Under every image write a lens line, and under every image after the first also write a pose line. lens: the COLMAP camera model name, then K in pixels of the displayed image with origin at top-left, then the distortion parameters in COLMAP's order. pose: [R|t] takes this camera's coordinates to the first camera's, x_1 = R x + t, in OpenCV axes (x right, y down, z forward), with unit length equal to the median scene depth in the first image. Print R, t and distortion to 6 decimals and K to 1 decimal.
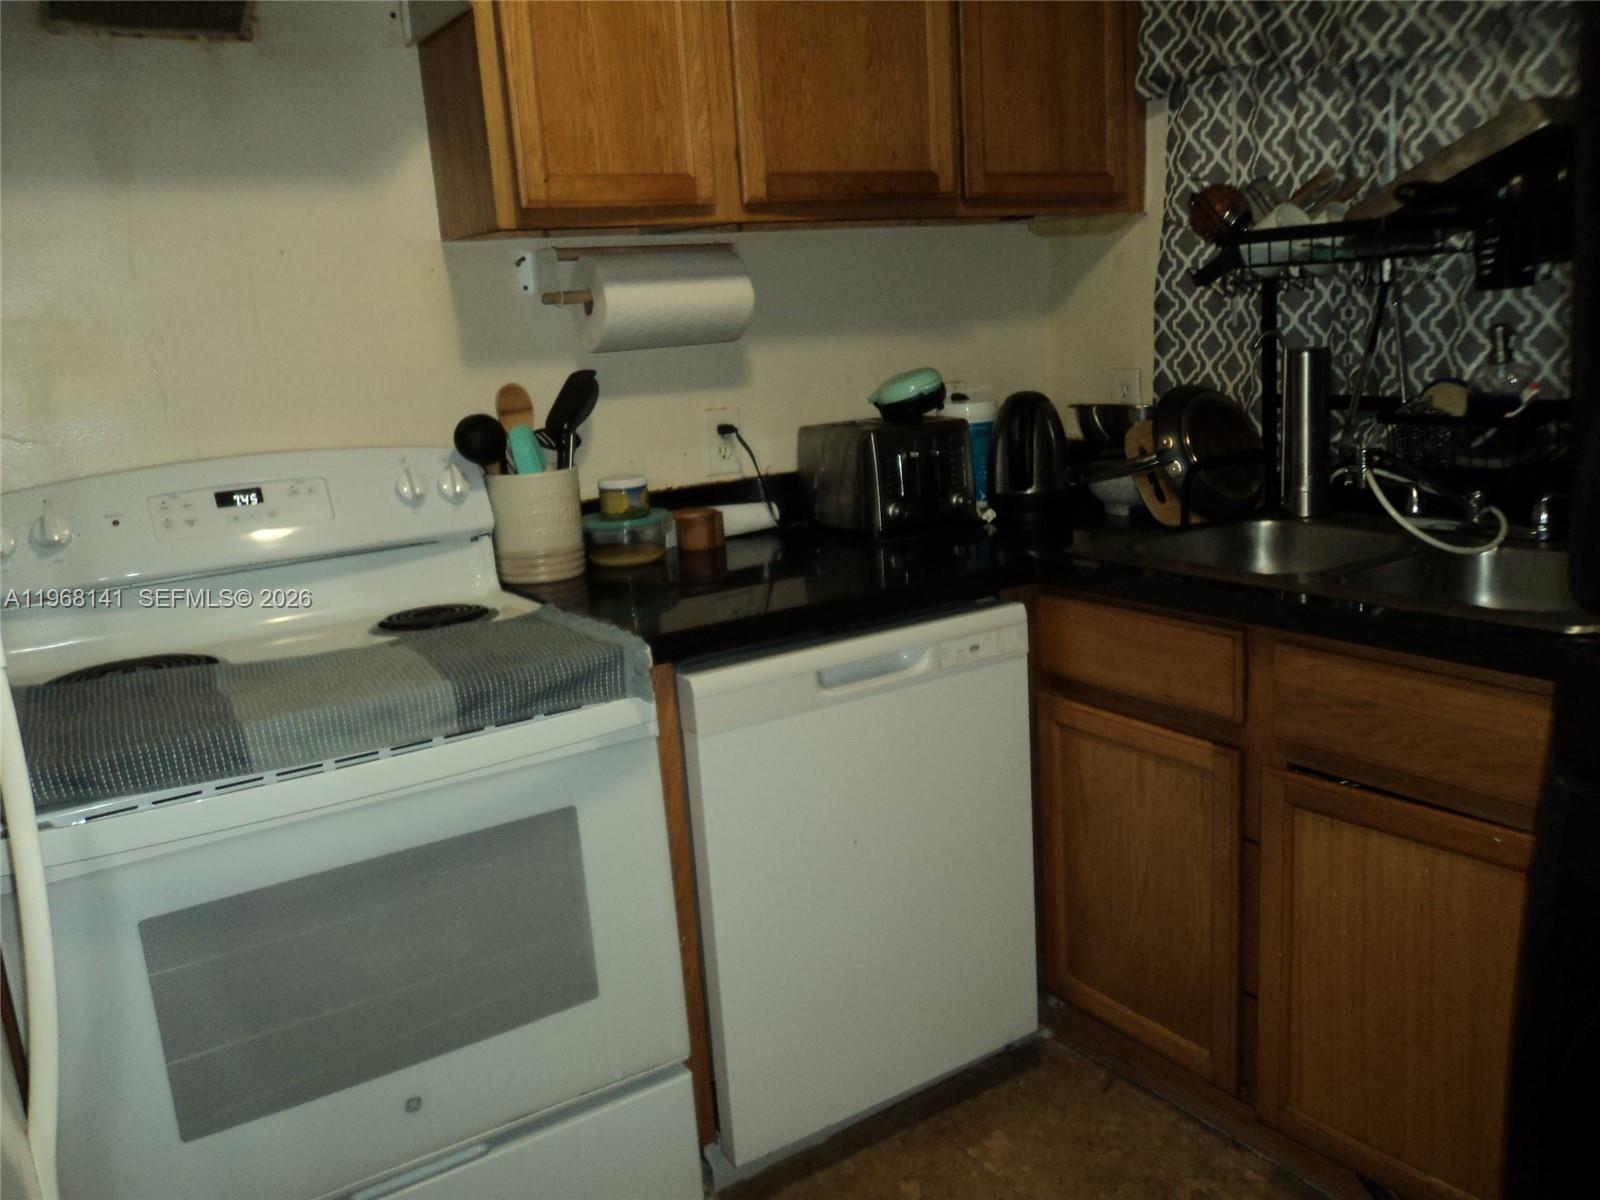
lens RADIAL K [[1283.1, 0, 800.0], [0, 1283.1, 600.0], [0, 0, 1]] dist [-0.015526, -0.002873]
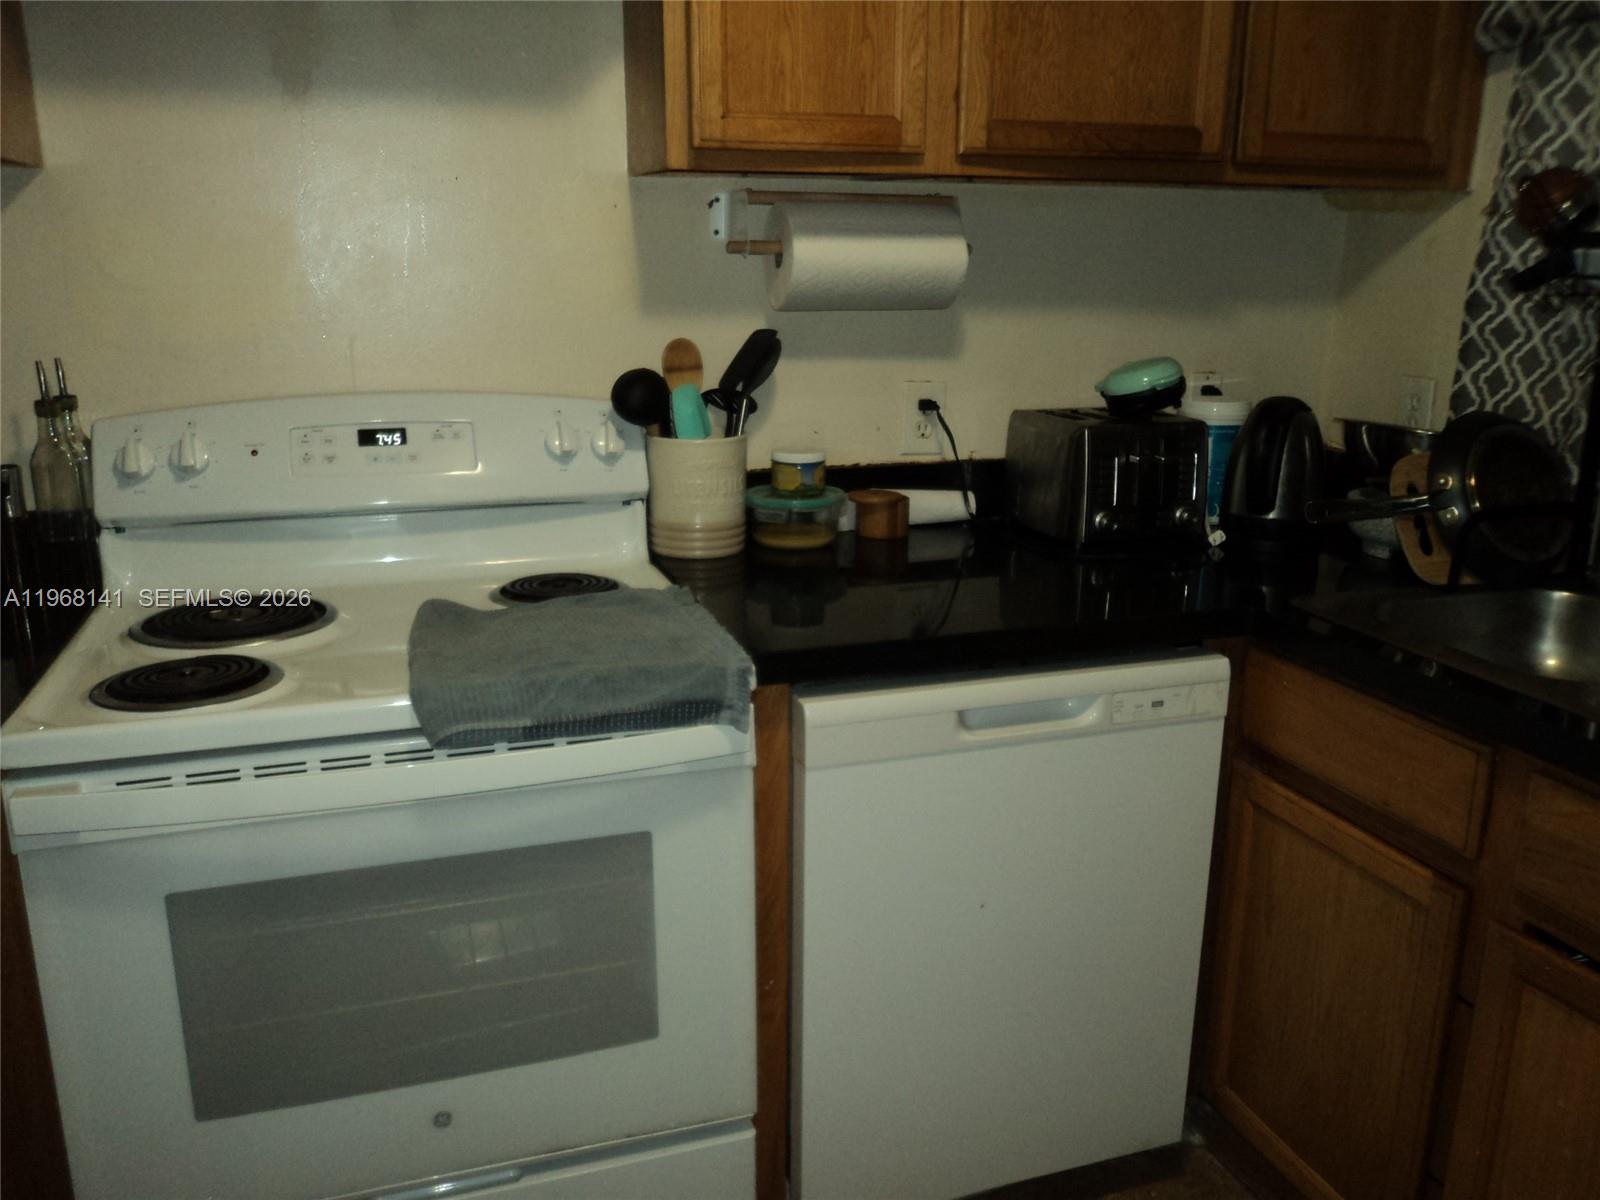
lens RADIAL K [[1272.1, 0, 800.0], [0, 1272.1, 600.0], [0, 0, 1]] dist [-0.024324, 0.001378]
pose [[0.968454, 0.132449, -0.211080, 0.070752], [-0.120468, 0.990337, 0.068702, -0.055926], [0.218140, -0.041107, 0.975051, 0.127395]]
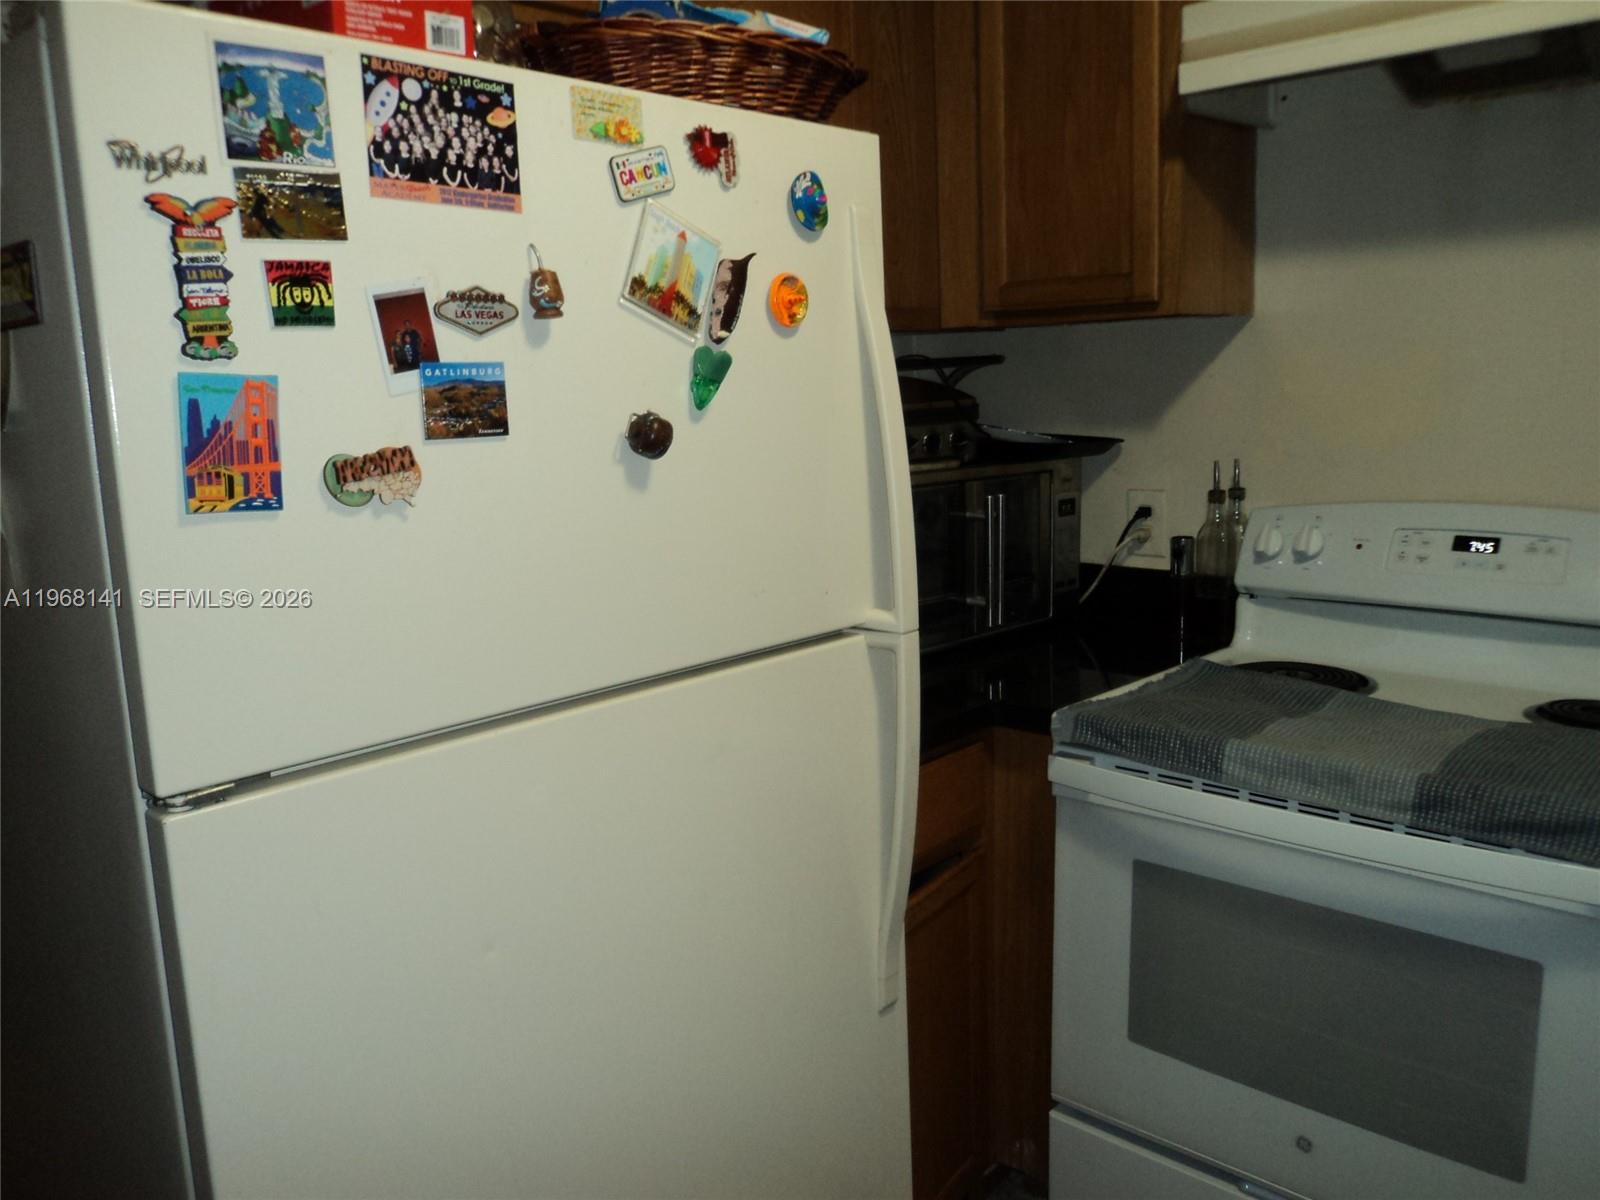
lens RADIAL K [[1272.1, 0, 800.0], [0, 1272.1, 600.0], [0, 0, 1]] dist [-0.024324, 0.001378]
pose [[0.248297, 0.225105, -0.942166, 0.344464], [-0.192669, 0.964668, 0.179706, -0.102883], [0.949330, 0.136906, 0.282895, 0.191975]]
